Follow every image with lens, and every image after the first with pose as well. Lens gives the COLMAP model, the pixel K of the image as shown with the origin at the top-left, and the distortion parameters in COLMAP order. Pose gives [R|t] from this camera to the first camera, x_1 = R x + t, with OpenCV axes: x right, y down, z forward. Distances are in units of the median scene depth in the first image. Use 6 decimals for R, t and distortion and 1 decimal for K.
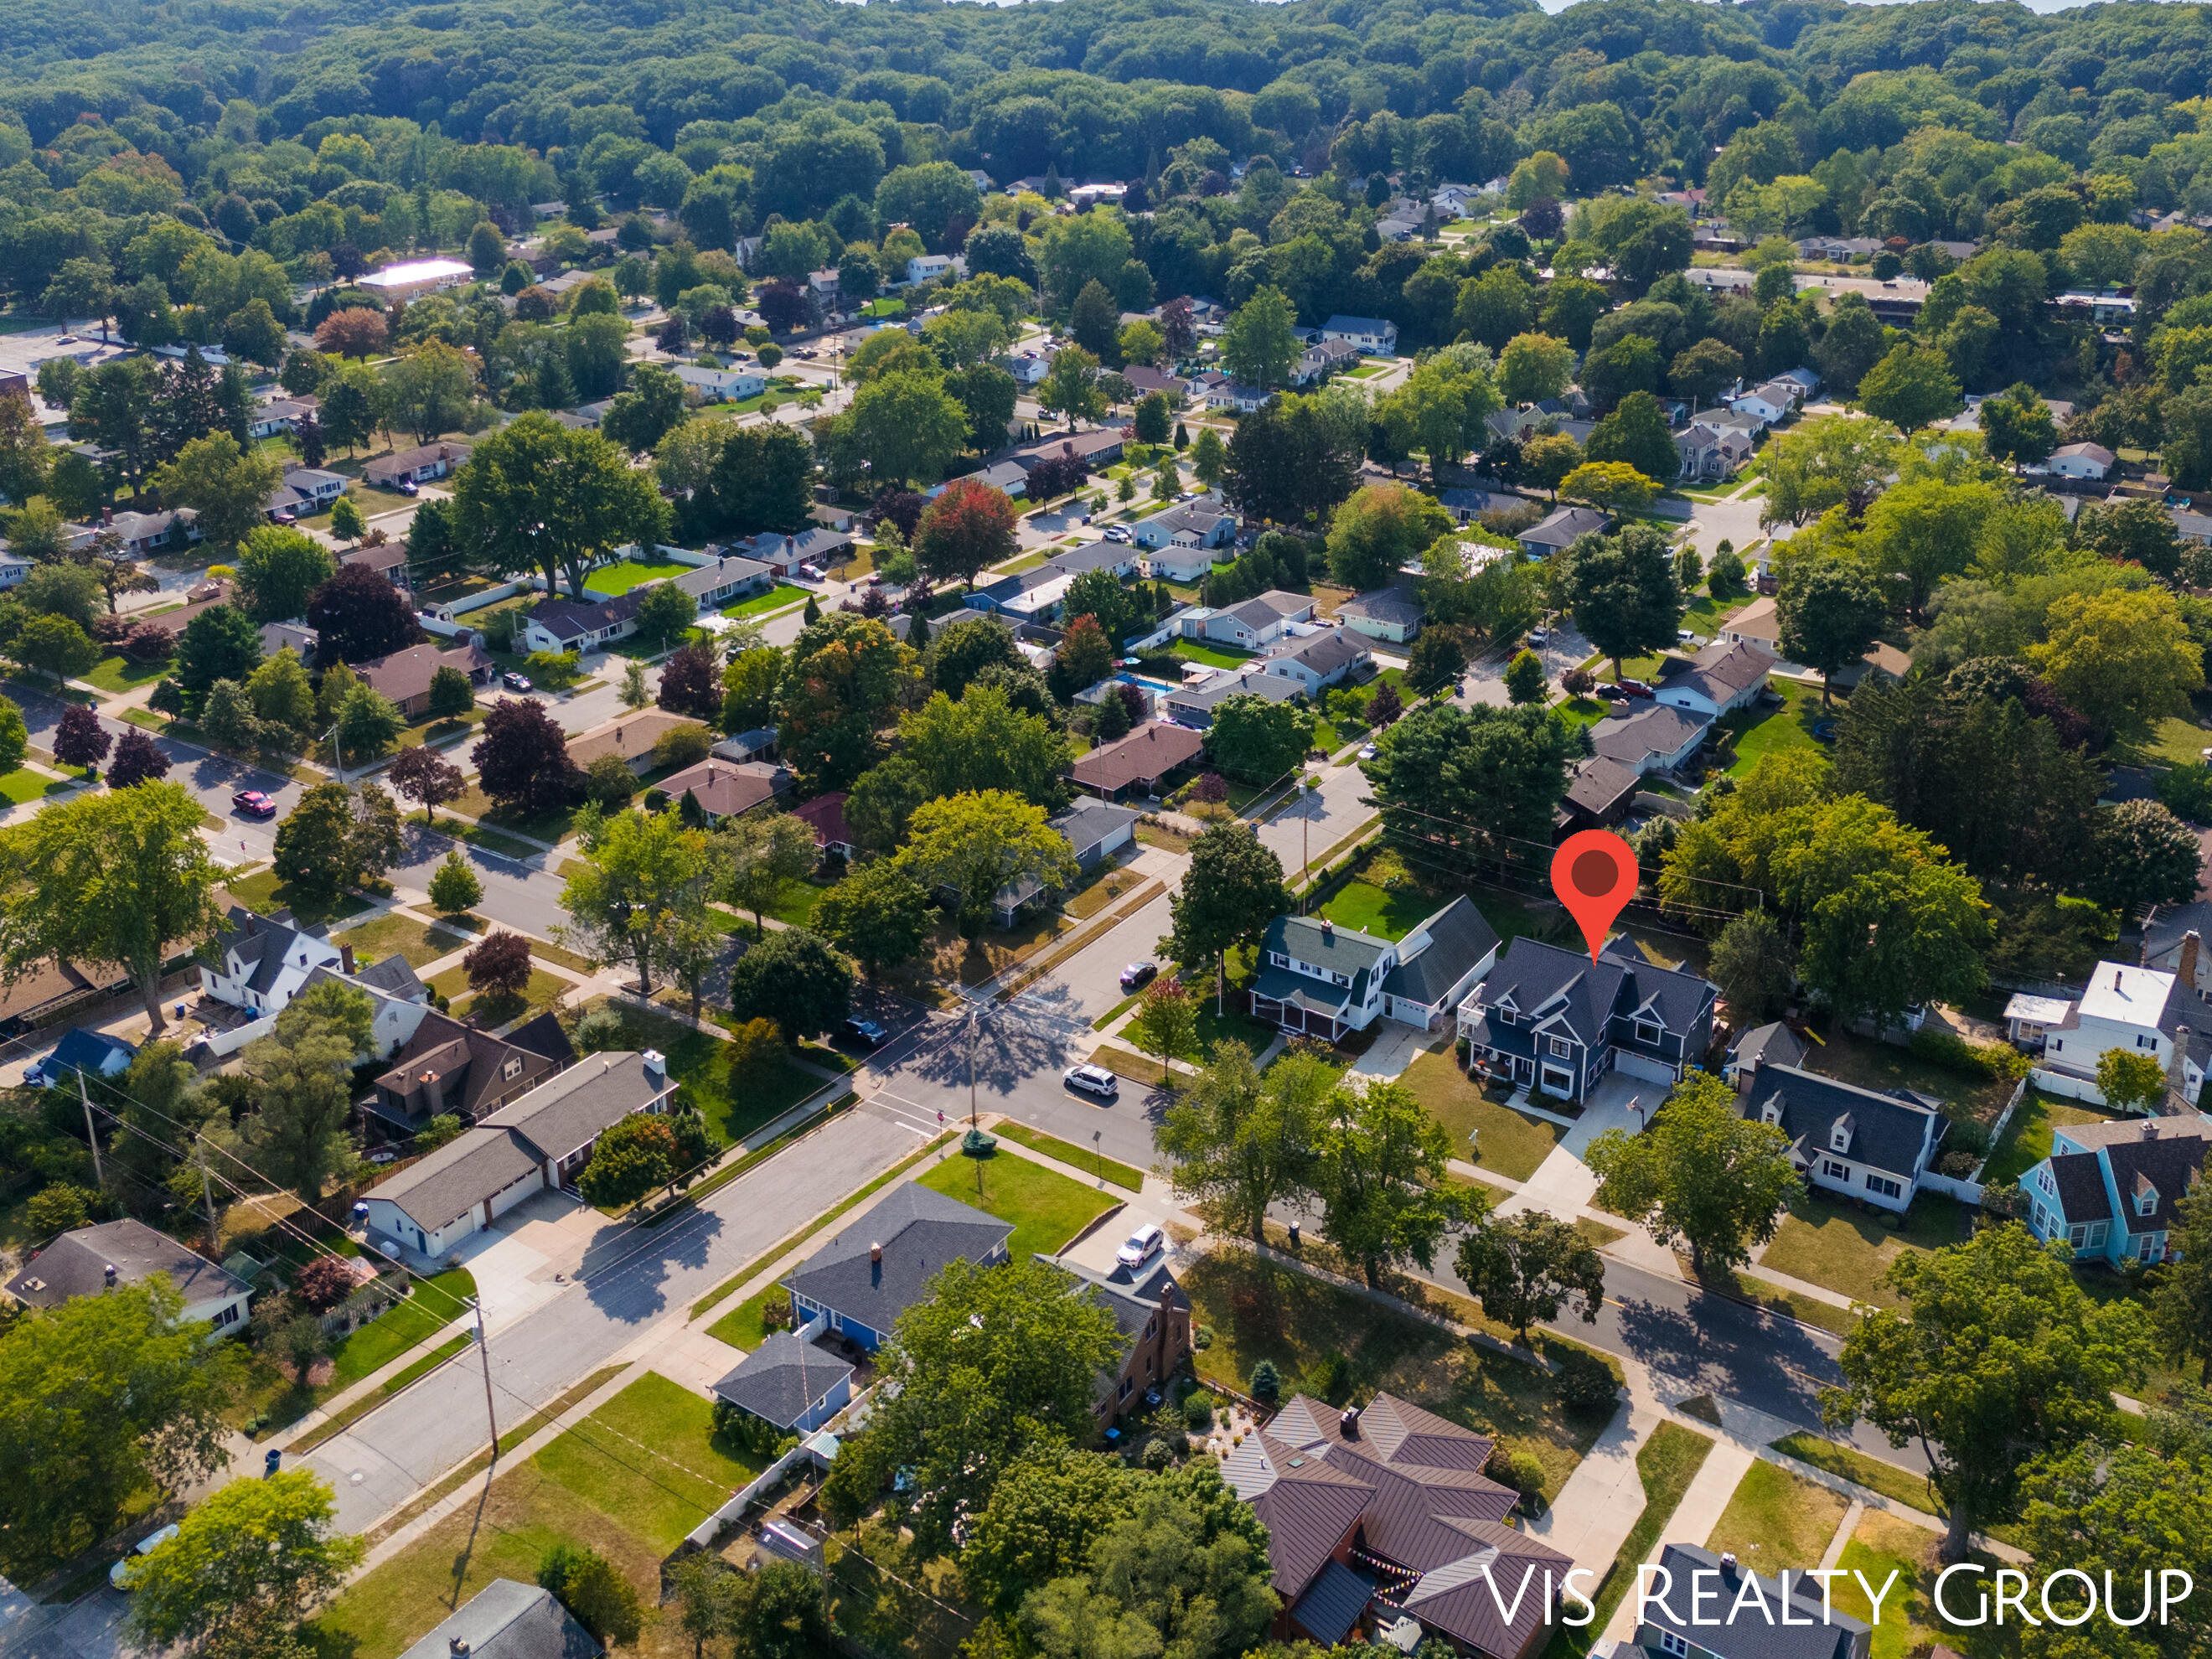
lens RADIAL K [[1916.0, 0, 1106.0], [0, 1916.0, 829.5], [0, 0, 1]] dist [0.083590, -0.142547]
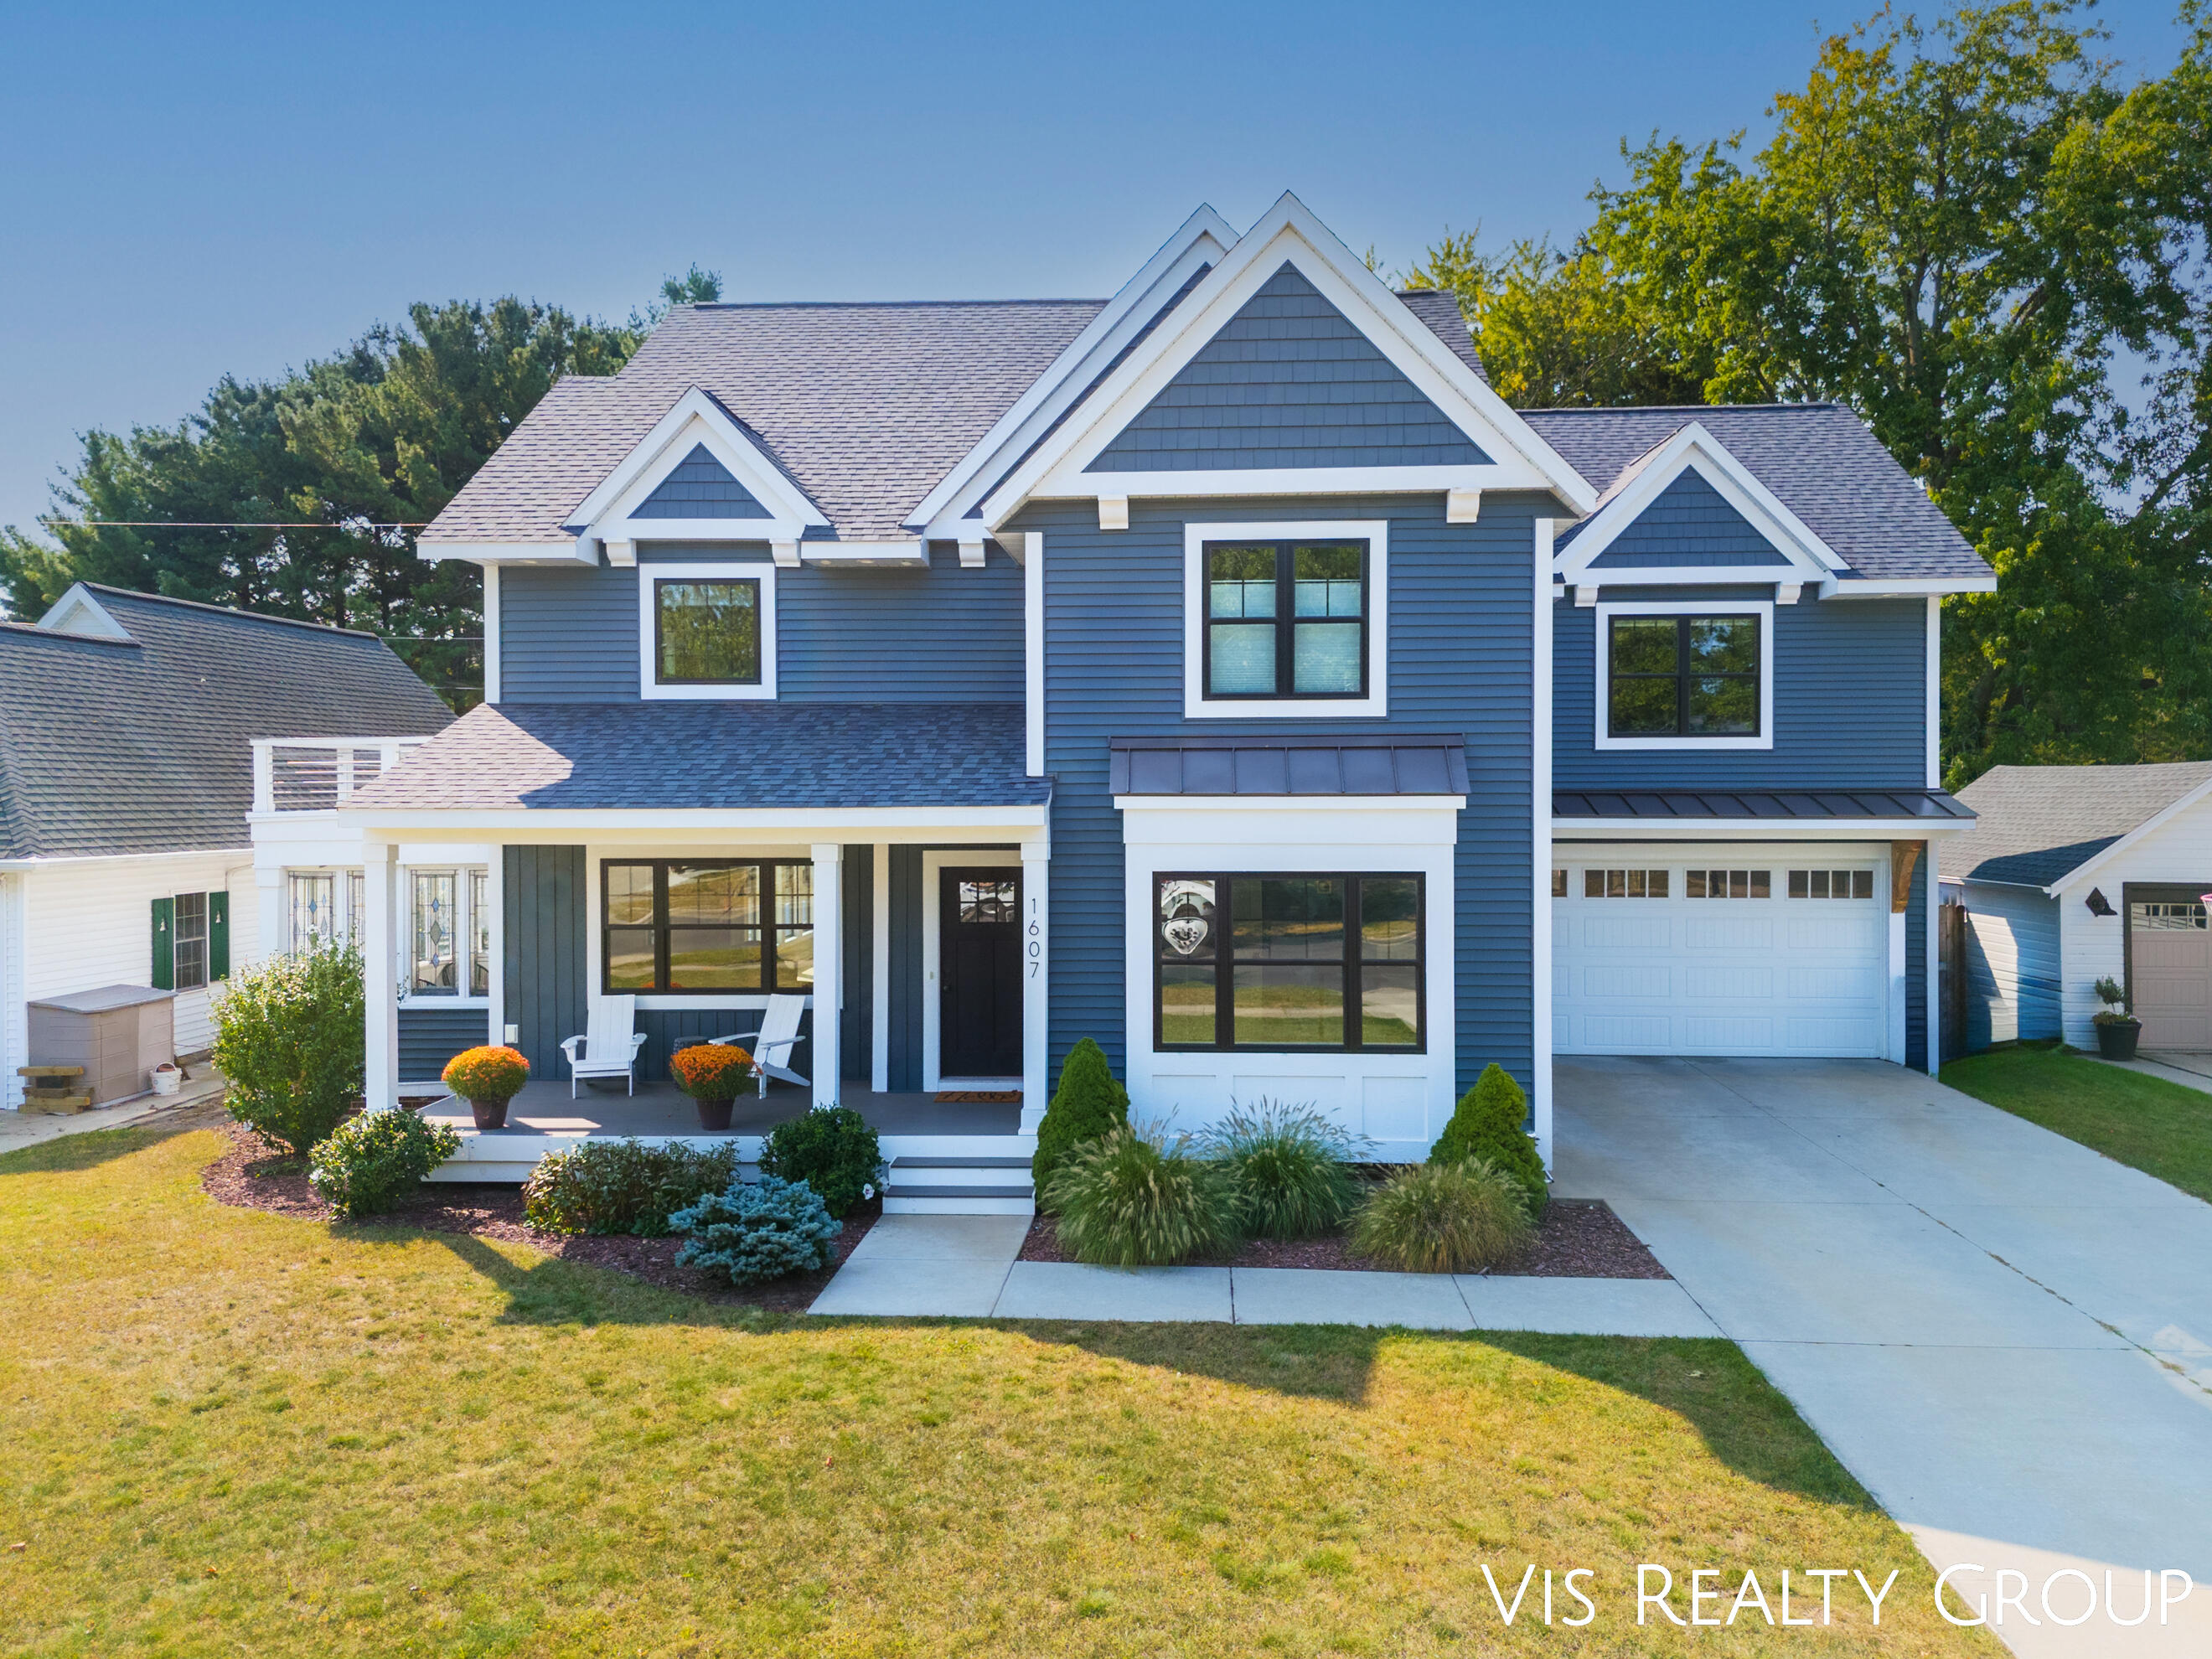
lens RADIAL K [[1737.2, 0, 1134.0], [0, 1737.2, 787.8], [0, 0, 1]] dist [0.096618, -0.127946]
pose [[0.843958, 0.010377, 0.536308, 0.177960], [0.222260, 0.903183, -0.367235, 0.151785], [-0.488195, 0.429131, 0.759942, 0.923801]]
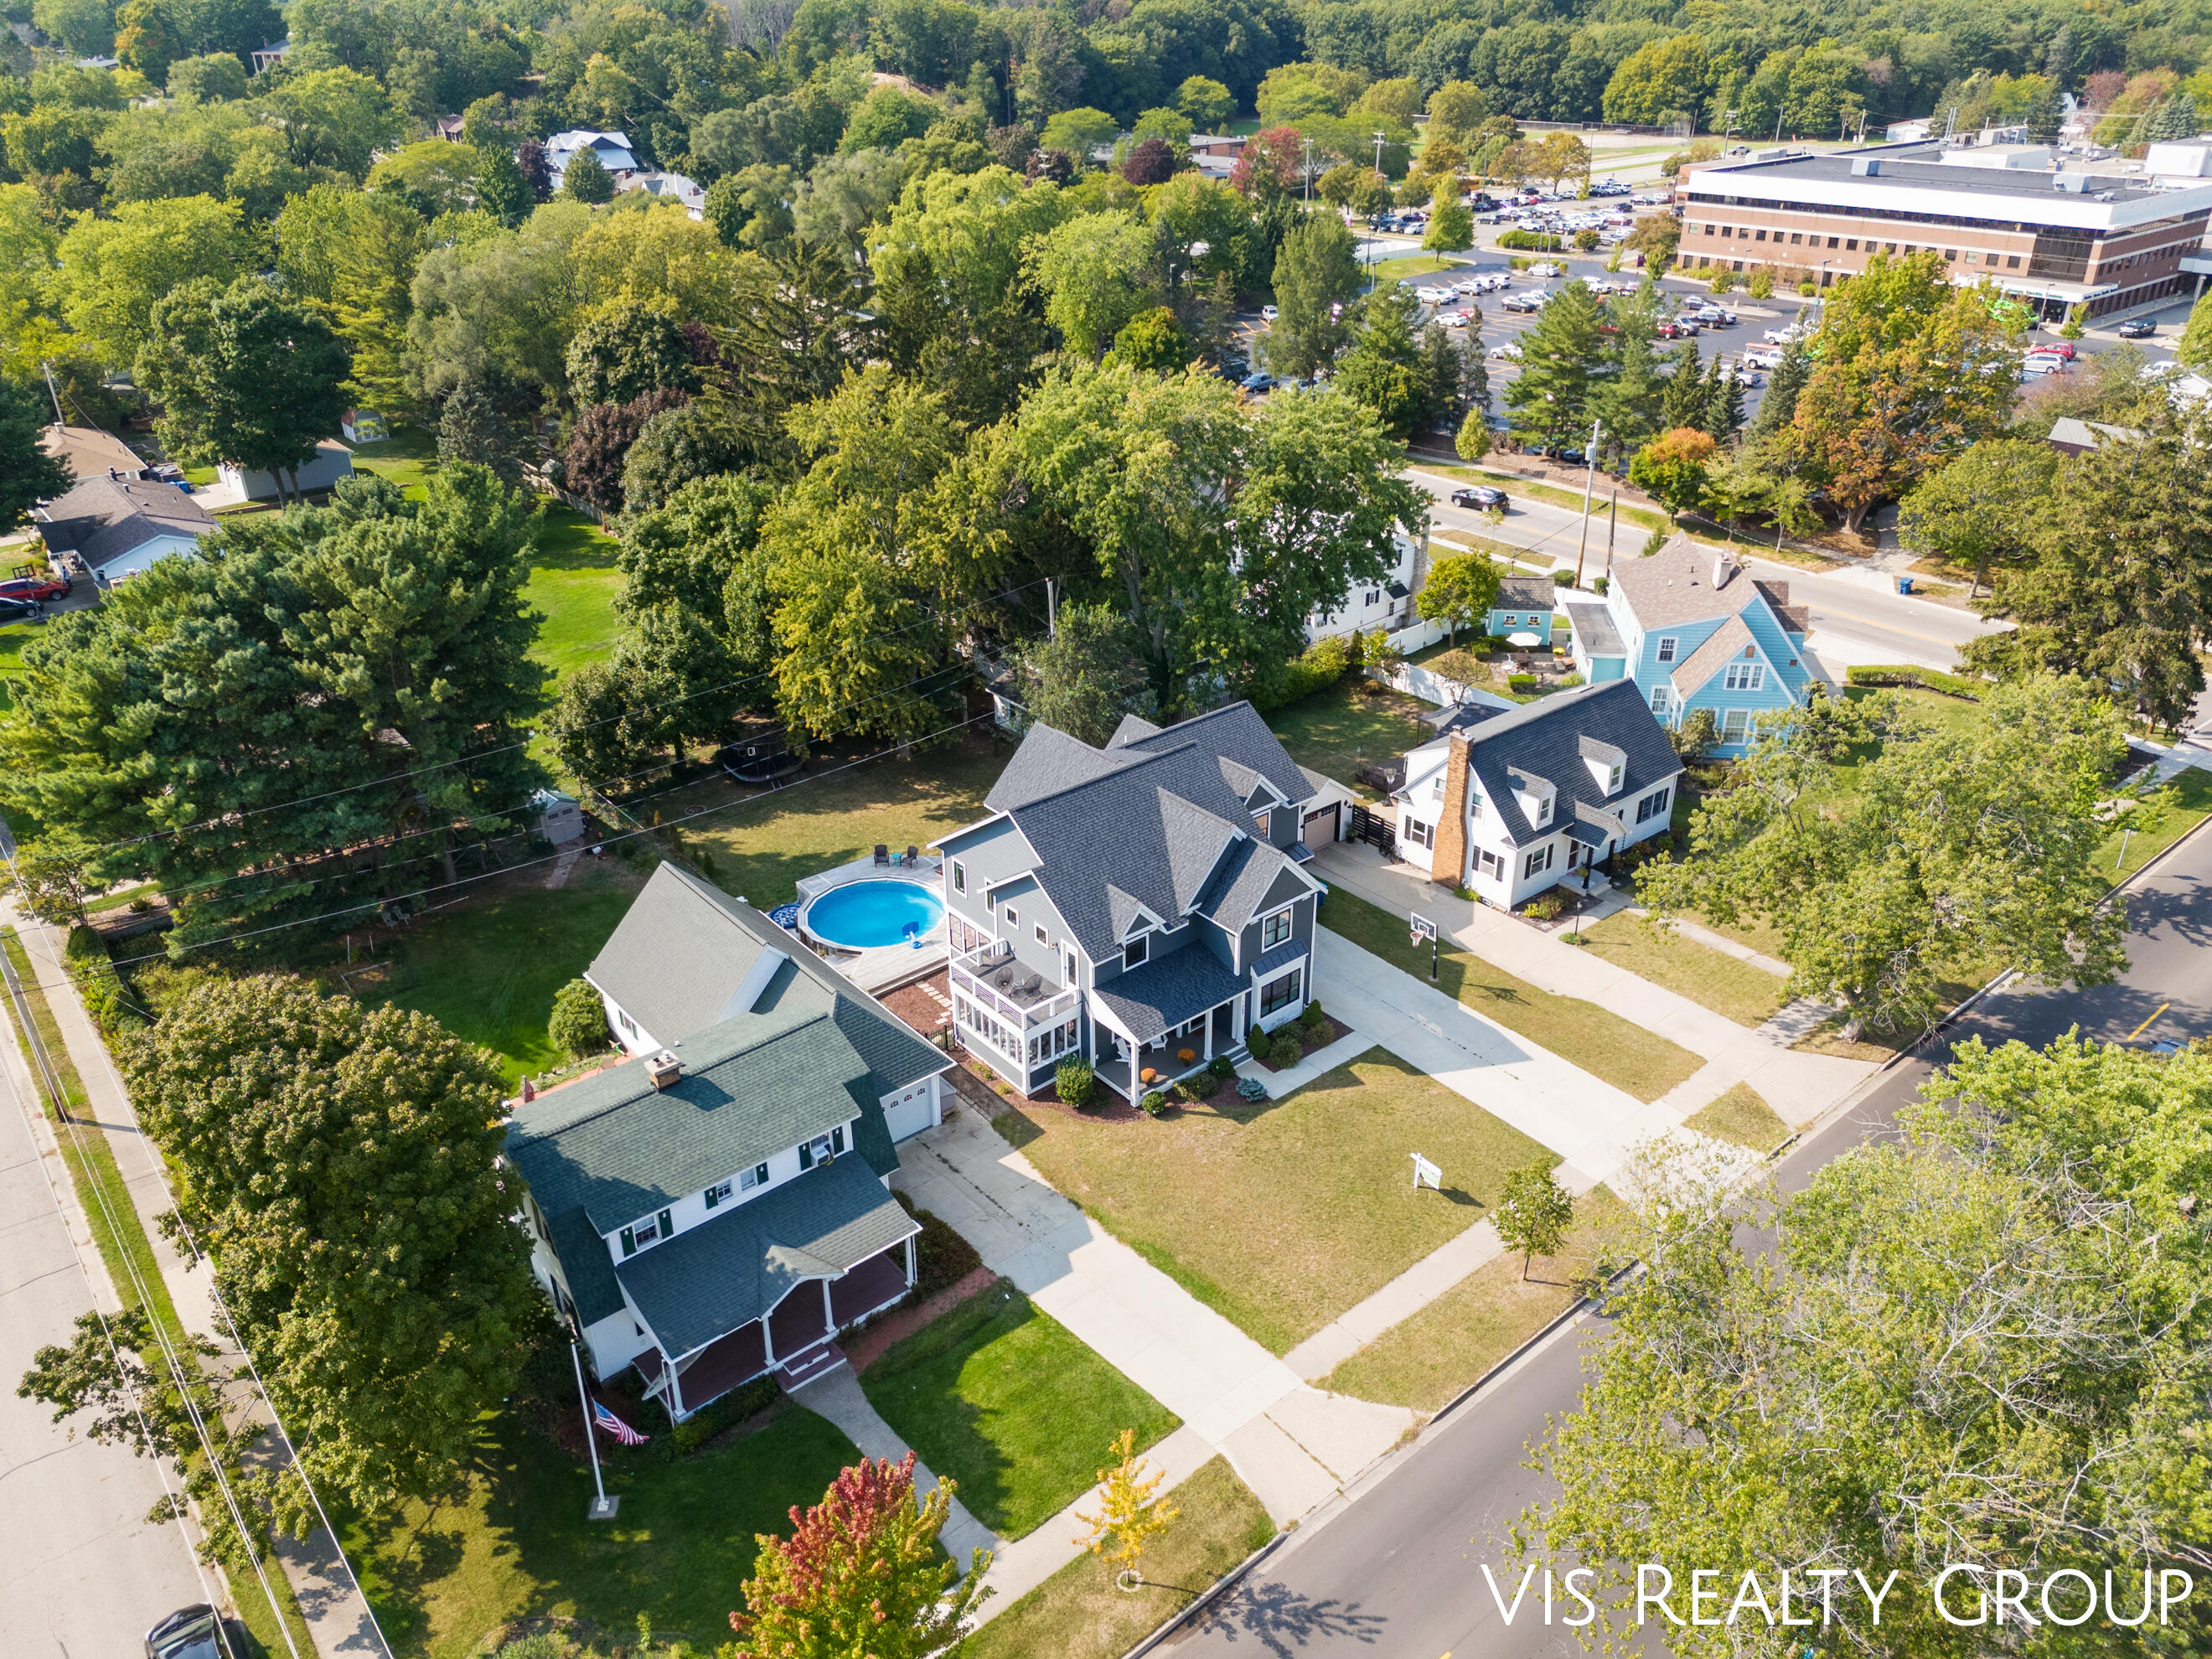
lens RADIAL K [[1616.9, 0, 1106.0], [0, 1616.9, 829.5], [0, 0, 1]] dist [0.075776, -0.072230]
pose [[0.264696, -0.436317, 0.859979, -0.106386], [0.419498, 0.855085, 0.304715, -0.046445], [-0.868307, 0.280103, 0.409372, 0.853305]]
